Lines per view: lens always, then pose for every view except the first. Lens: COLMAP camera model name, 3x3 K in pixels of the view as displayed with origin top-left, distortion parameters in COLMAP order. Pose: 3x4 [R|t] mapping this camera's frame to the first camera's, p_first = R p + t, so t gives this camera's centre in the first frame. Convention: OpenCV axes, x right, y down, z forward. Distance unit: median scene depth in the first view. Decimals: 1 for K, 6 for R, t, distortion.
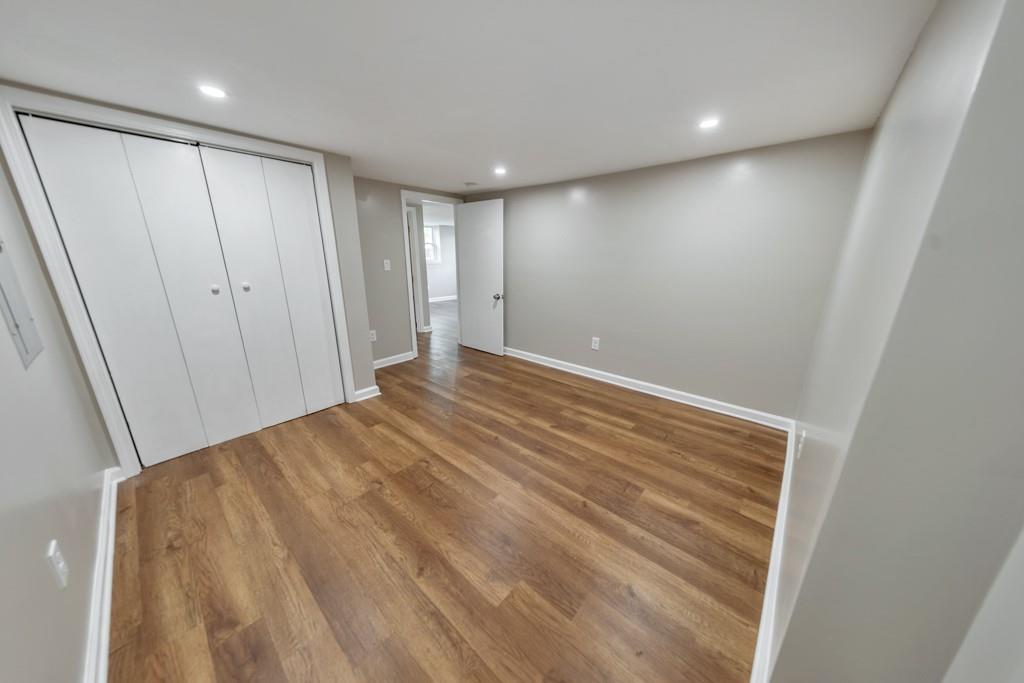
lens RADIAL K [[326.3, 0, 512.0], [0, 326.3, 341.5], [0, 0, 1]] dist [0.000502, -0.000041]
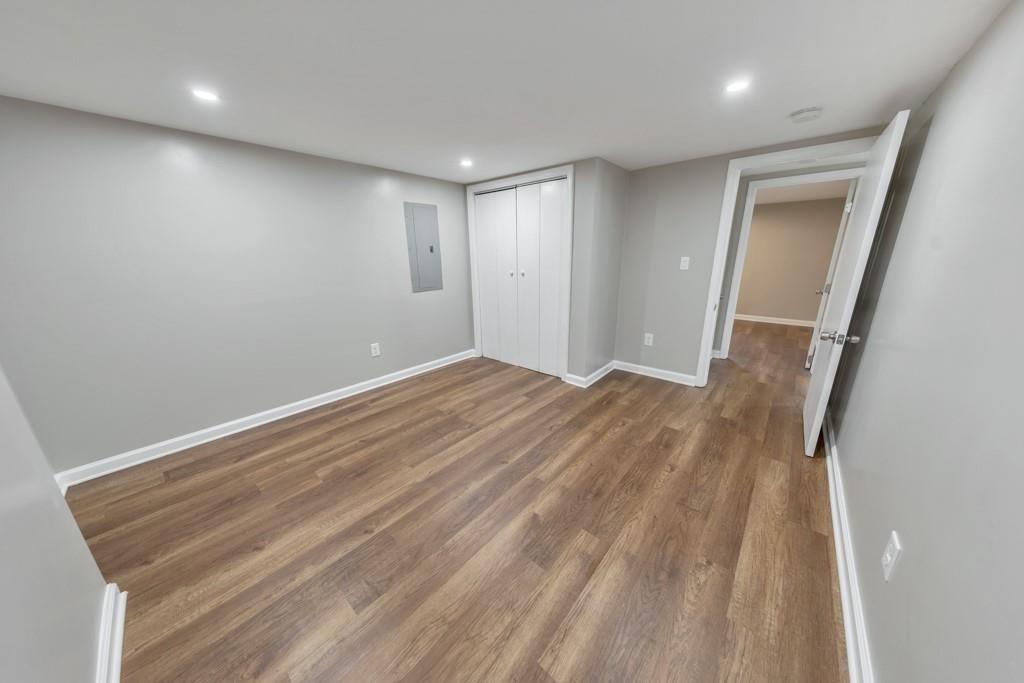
lens RADIAL K [[316.4, 0, 512.0], [0, 316.4, 341.5], [0, 0, 1]] dist [0.000912, -0.000023]
pose [[0.002976, 0.266532, -0.963821, 0.737963], [-0.248544, 0.933778, 0.257457, -0.248377], [0.968616, 0.238786, 0.069024, 0.956569]]
